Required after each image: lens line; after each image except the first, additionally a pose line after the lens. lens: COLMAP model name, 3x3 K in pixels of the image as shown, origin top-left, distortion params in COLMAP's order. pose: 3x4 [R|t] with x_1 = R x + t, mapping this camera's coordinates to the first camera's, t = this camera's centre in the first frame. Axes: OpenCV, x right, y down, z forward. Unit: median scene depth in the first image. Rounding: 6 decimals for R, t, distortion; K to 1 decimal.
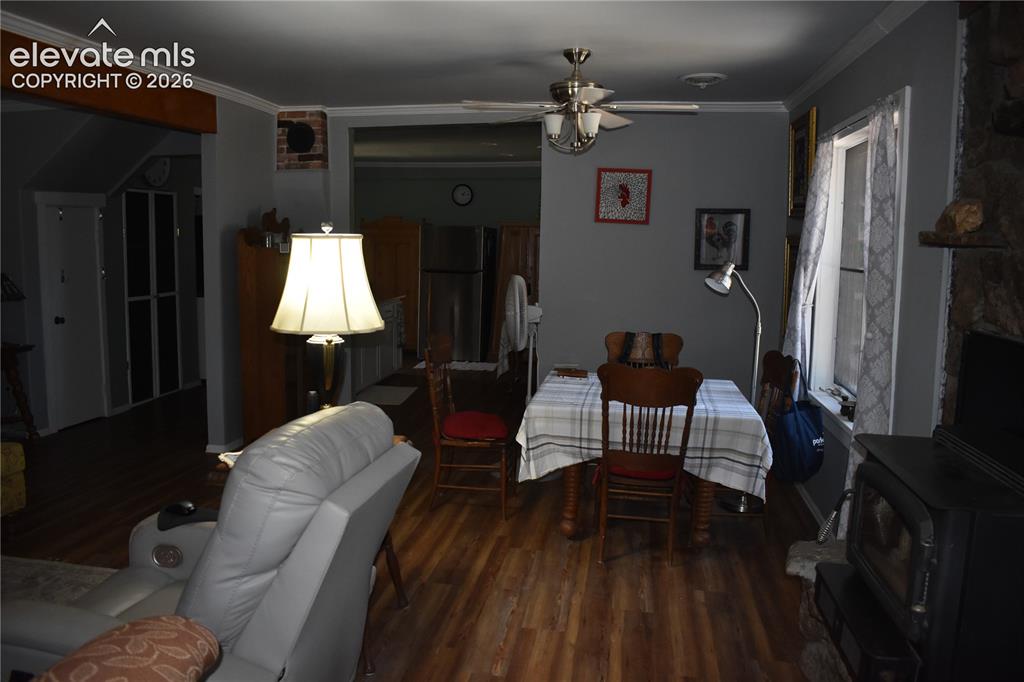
lens RADIAL K [[794.0, 0, 512.0], [0, 794.0, 341.0], [0, 0, 1]] dist [-0.092940, 0.013049]
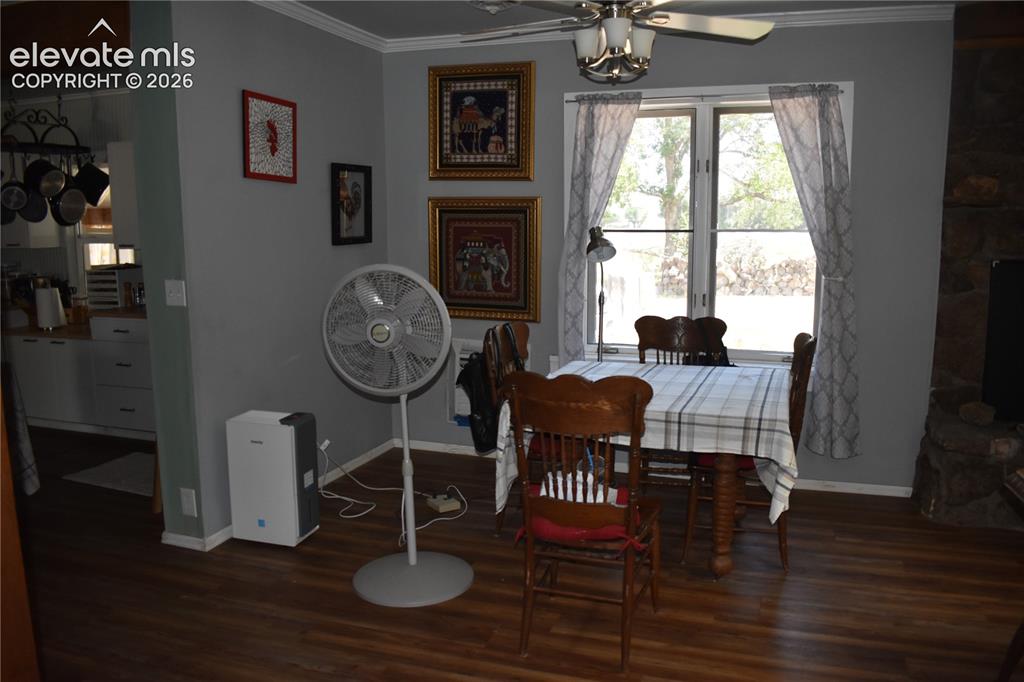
lens RADIAL K [[794.0, 0, 512.0], [0, 794.0, 341.0], [0, 0, 1]] dist [-0.092940, 0.013049]
pose [[0.179895, -0.165032, 0.969743, -0.482267], [0.120712, 0.982079, 0.144738, -0.089760], [-0.976251, 0.091022, 0.196592, 0.701091]]
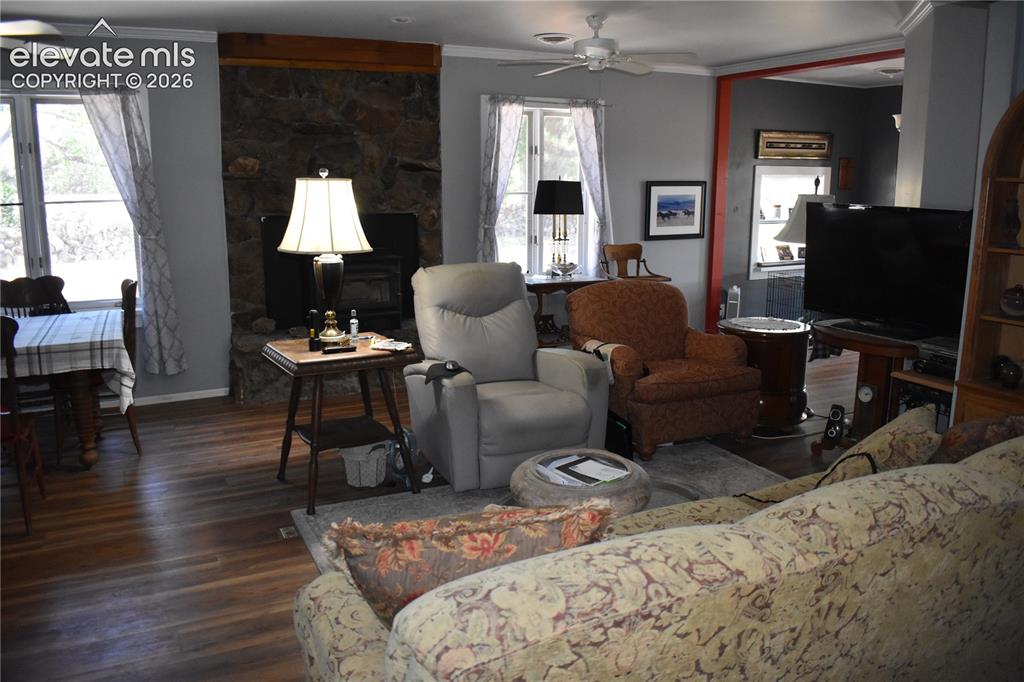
lens RADIAL K [[794.0, 0, 512.0], [0, 794.0, 341.0], [0, 0, 1]] dist [-0.092940, 0.013049]
pose [[-0.583472, -0.180611, 0.791796, -0.722017], [0.080776, 0.957217, 0.277868, -0.109297], [-0.808107, 0.226086, -0.543920, 0.727705]]
